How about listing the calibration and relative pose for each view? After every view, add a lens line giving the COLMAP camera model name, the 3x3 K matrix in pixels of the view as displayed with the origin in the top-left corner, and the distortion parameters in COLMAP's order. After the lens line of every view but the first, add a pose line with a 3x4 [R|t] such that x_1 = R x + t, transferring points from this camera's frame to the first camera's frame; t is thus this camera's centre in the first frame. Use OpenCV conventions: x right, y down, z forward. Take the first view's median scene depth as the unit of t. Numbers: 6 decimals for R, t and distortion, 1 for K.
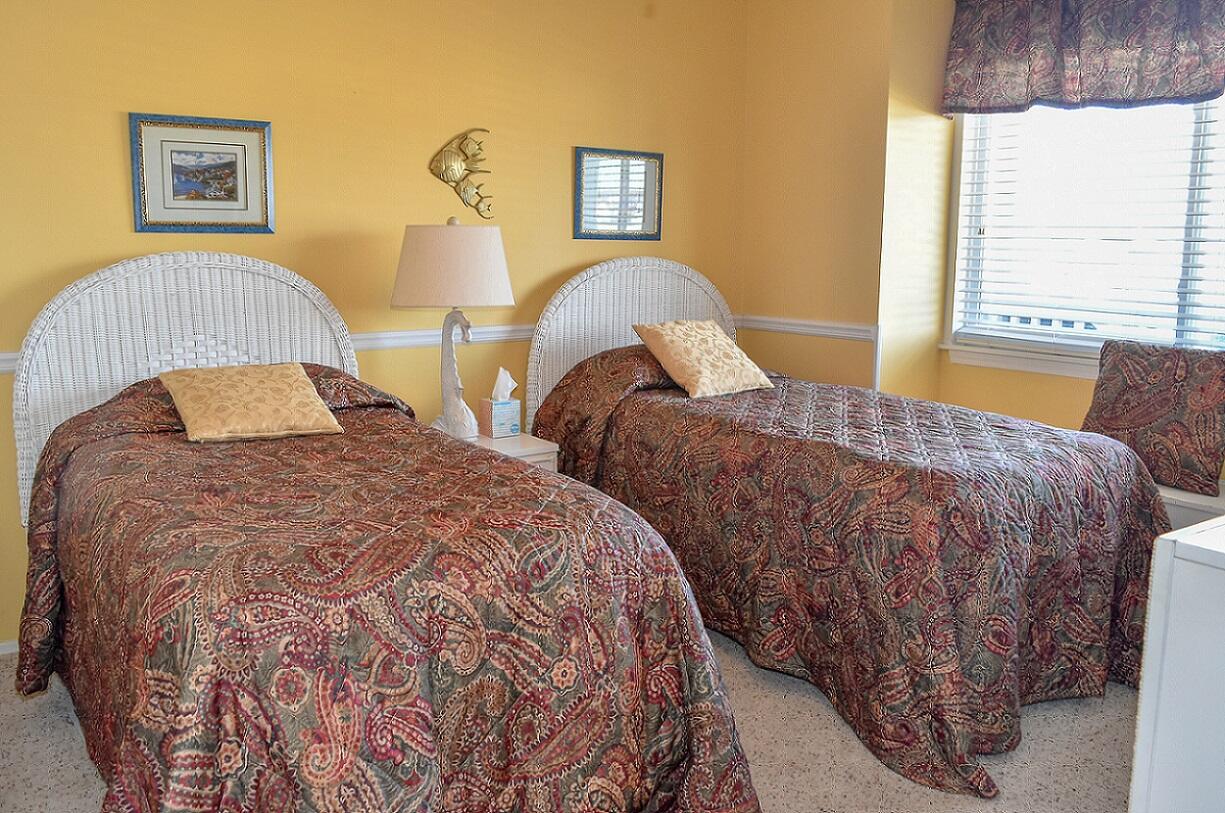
lens RADIAL K [[949.1, 0, 607.2], [0, 949.1, 409.5], [0, 0, 1]] dist [-0.014580, 0.001351]
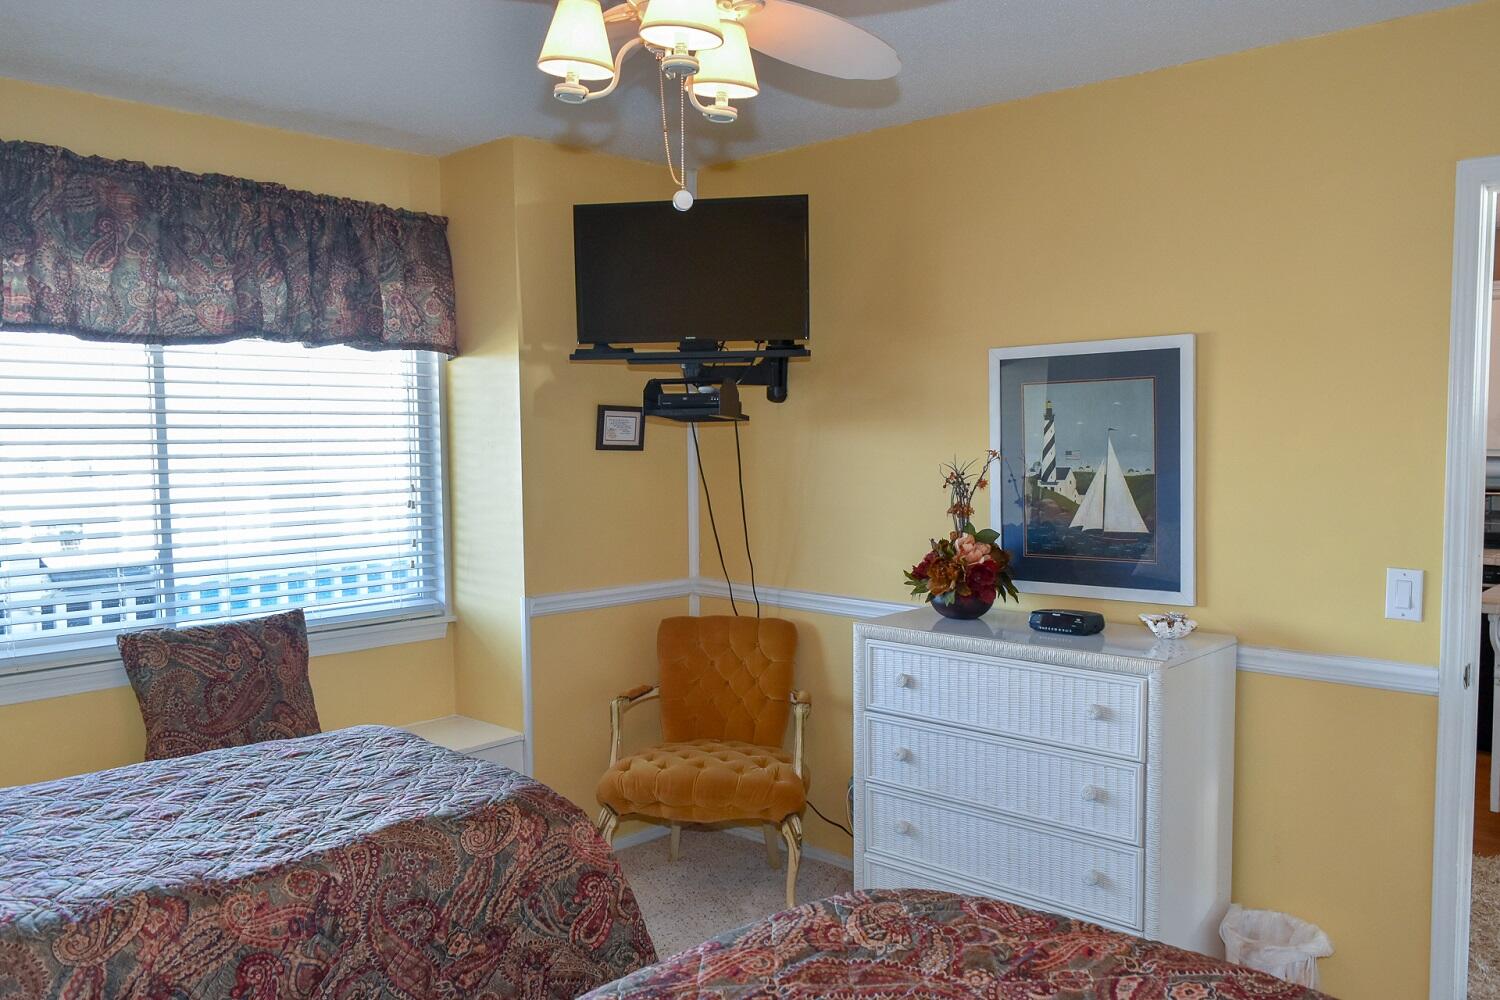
lens RADIAL K [[1162.2, 0, 743.5], [0, 1162.2, 503.7], [0, 0, 1]] dist [-0.014580, 0.001351]
pose [[-0.200672, -0.057684, 0.977959, -0.540509], [0.181853, 0.978722, 0.095045, -0.193918], [-0.962632, 0.196918, -0.185912, 0.740742]]
